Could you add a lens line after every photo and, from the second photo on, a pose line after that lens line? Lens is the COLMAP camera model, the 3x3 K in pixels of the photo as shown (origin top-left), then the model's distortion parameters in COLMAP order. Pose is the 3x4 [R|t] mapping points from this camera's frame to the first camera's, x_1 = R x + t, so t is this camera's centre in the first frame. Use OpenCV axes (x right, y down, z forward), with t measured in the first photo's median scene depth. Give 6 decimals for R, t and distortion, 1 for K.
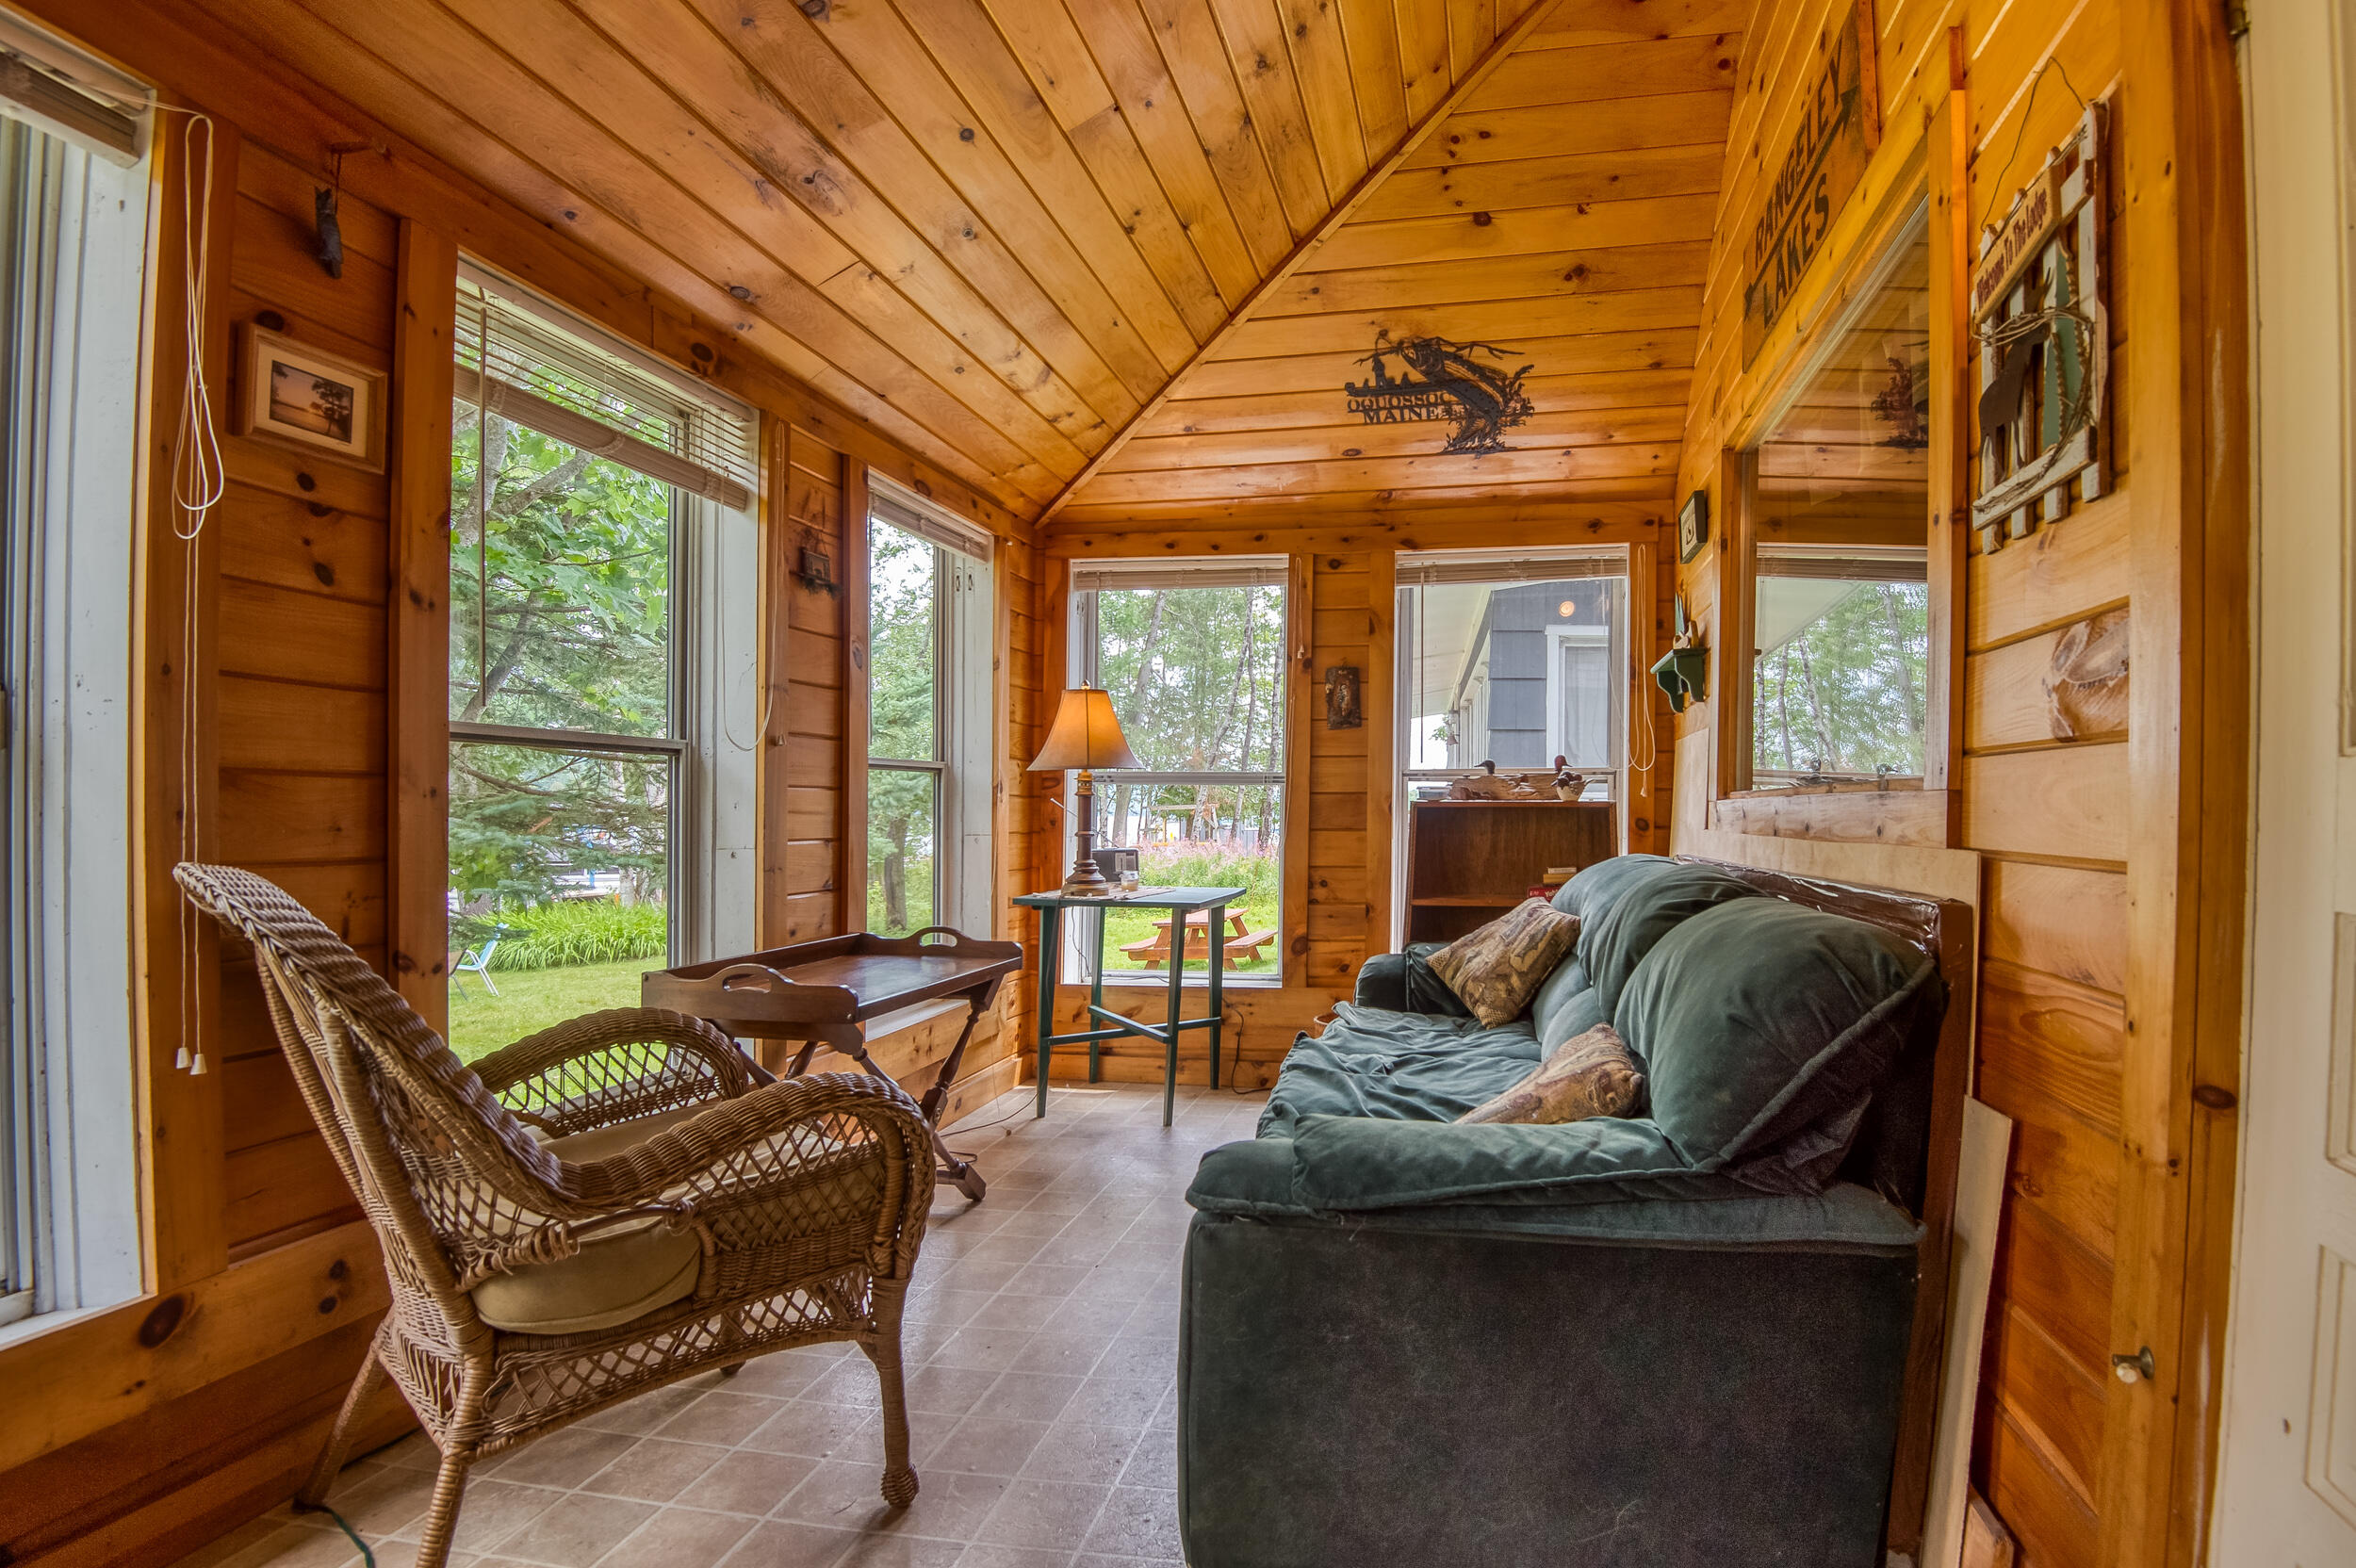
lens RADIAL K [[1140.7, 0, 1317.6], [0, 1140.7, 801.8], [0, 0, 1]] dist [-0.012098, -0.014356]
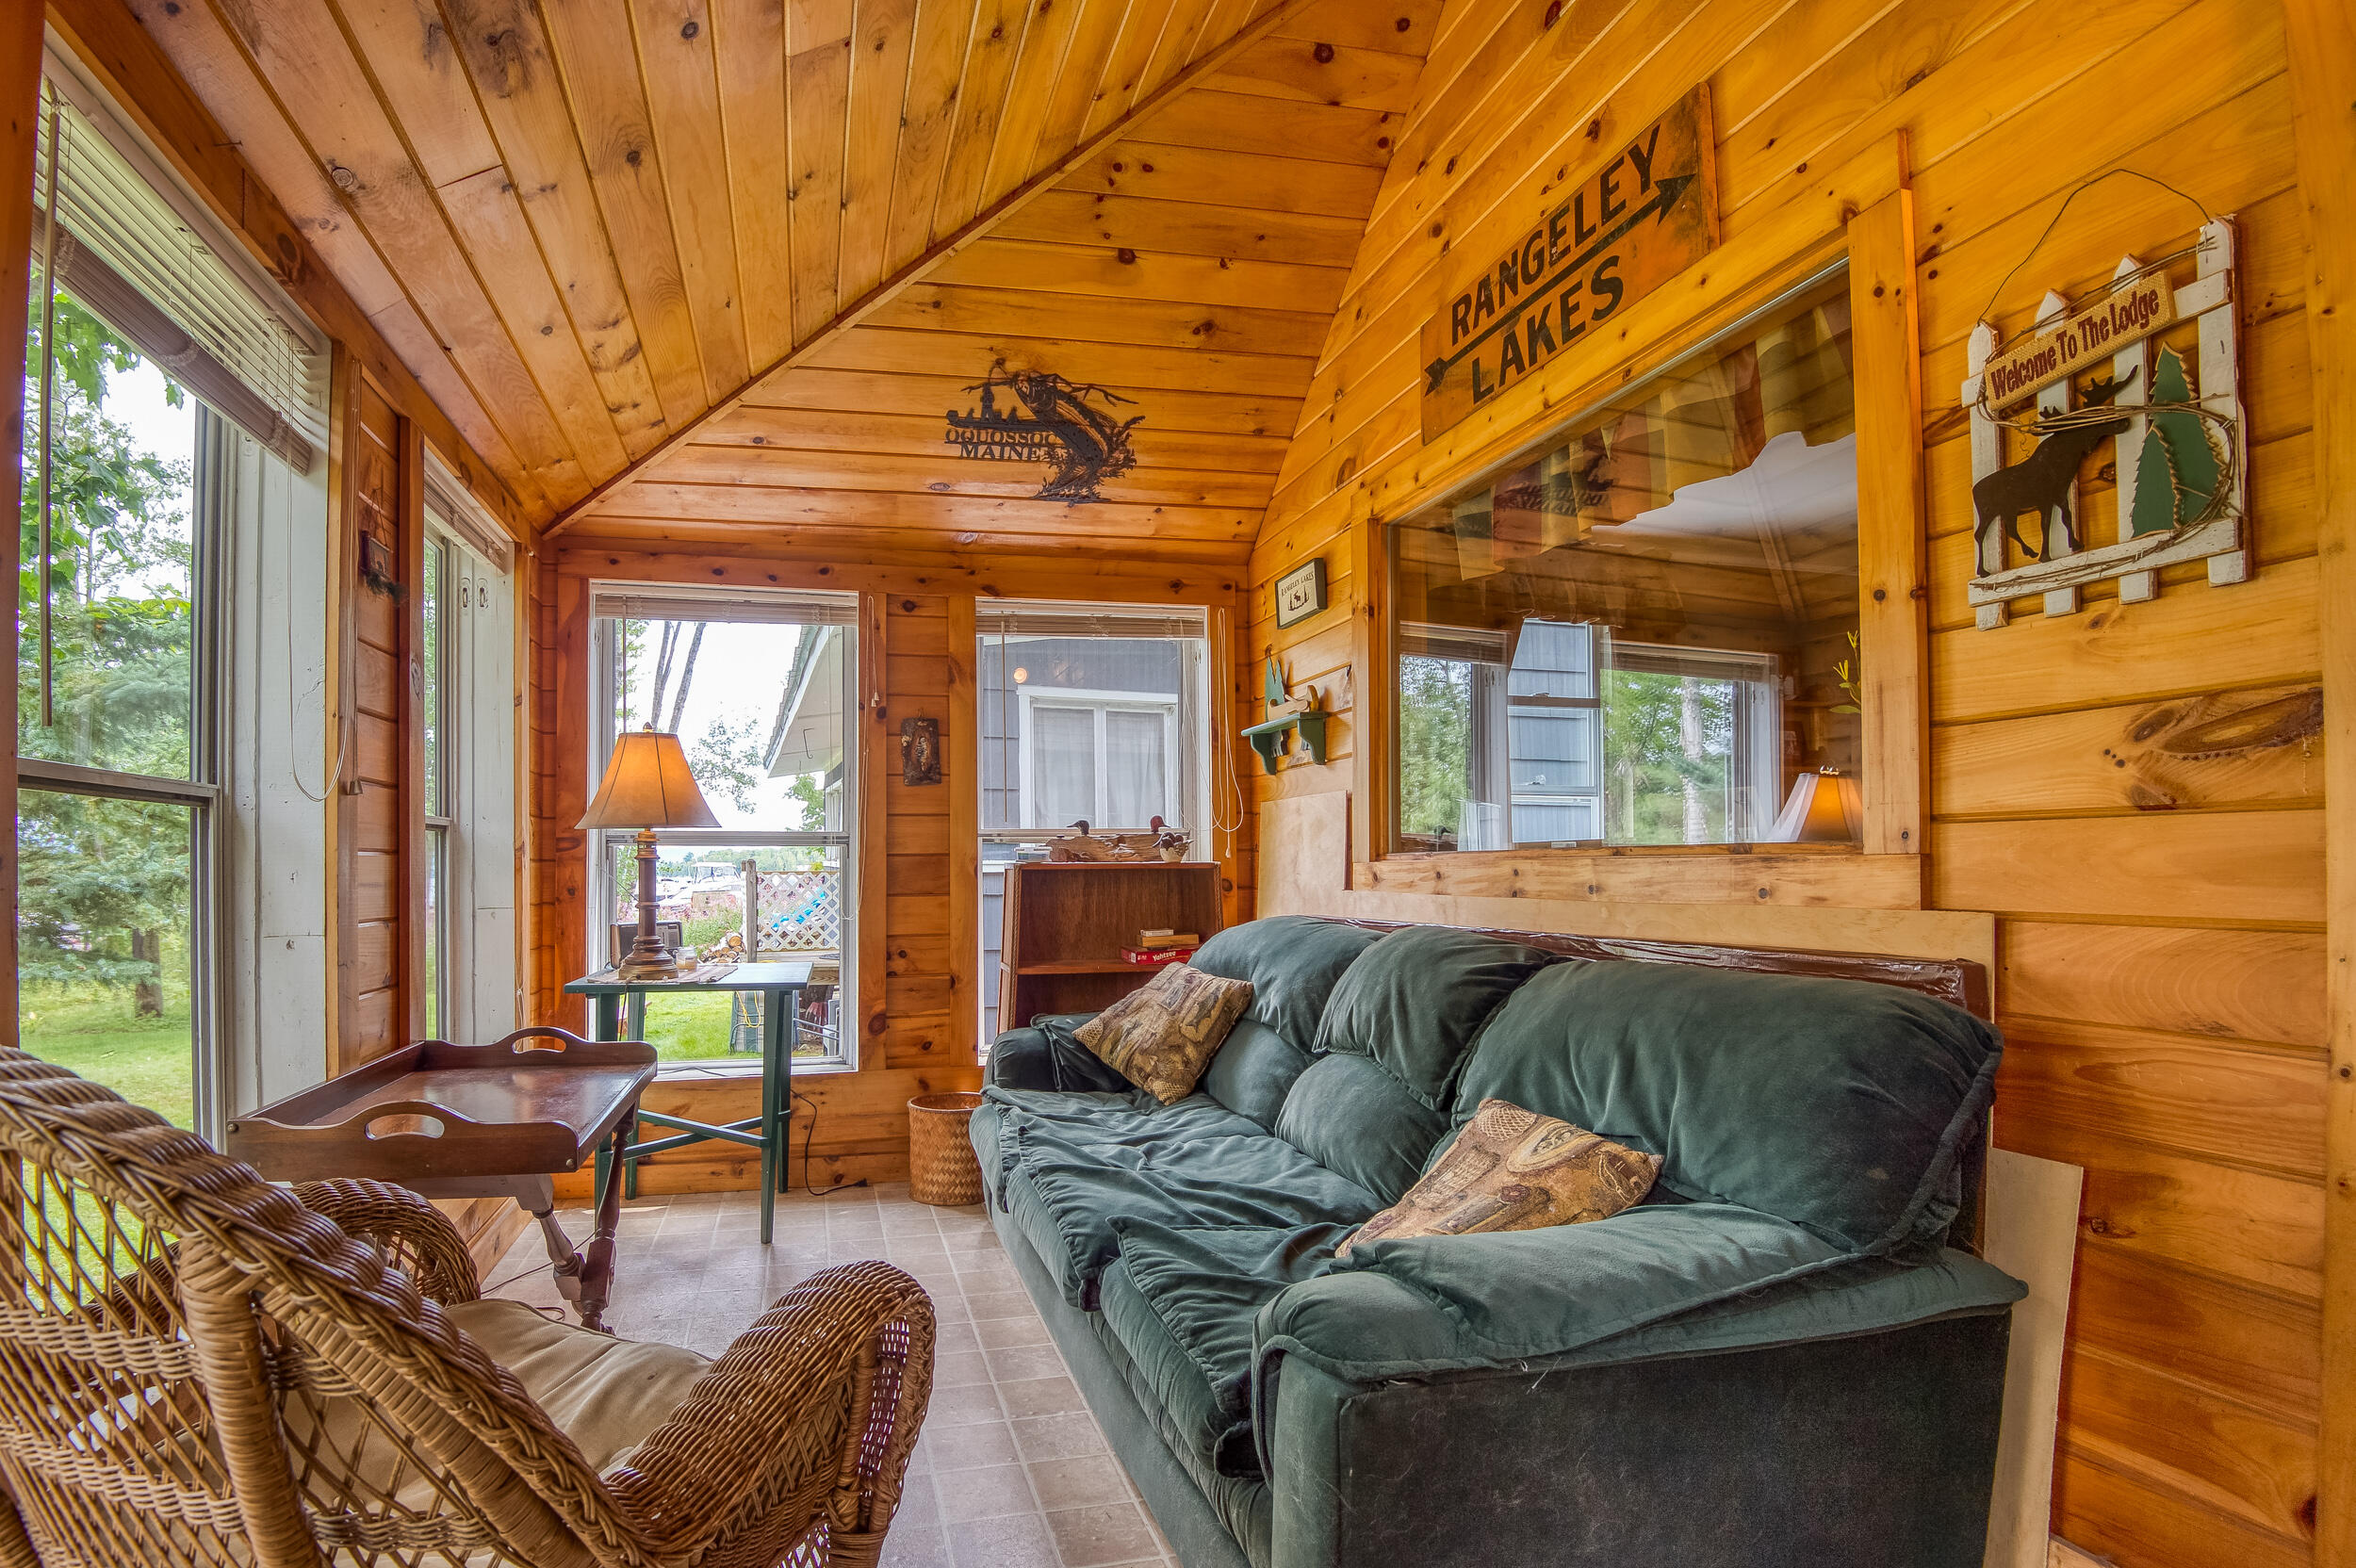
lens RADIAL K [[1140.7, 0, 1079.6], [0, 1140.7, 844.9], [0, 0, 1]] dist [-0.012098, -0.014356]
pose [[0.942416, -0.000260, 0.334443, -0.191092], [0.005105, 0.999894, -0.013608, -0.003023], [-0.334405, 0.014532, 0.942318, 0.104491]]
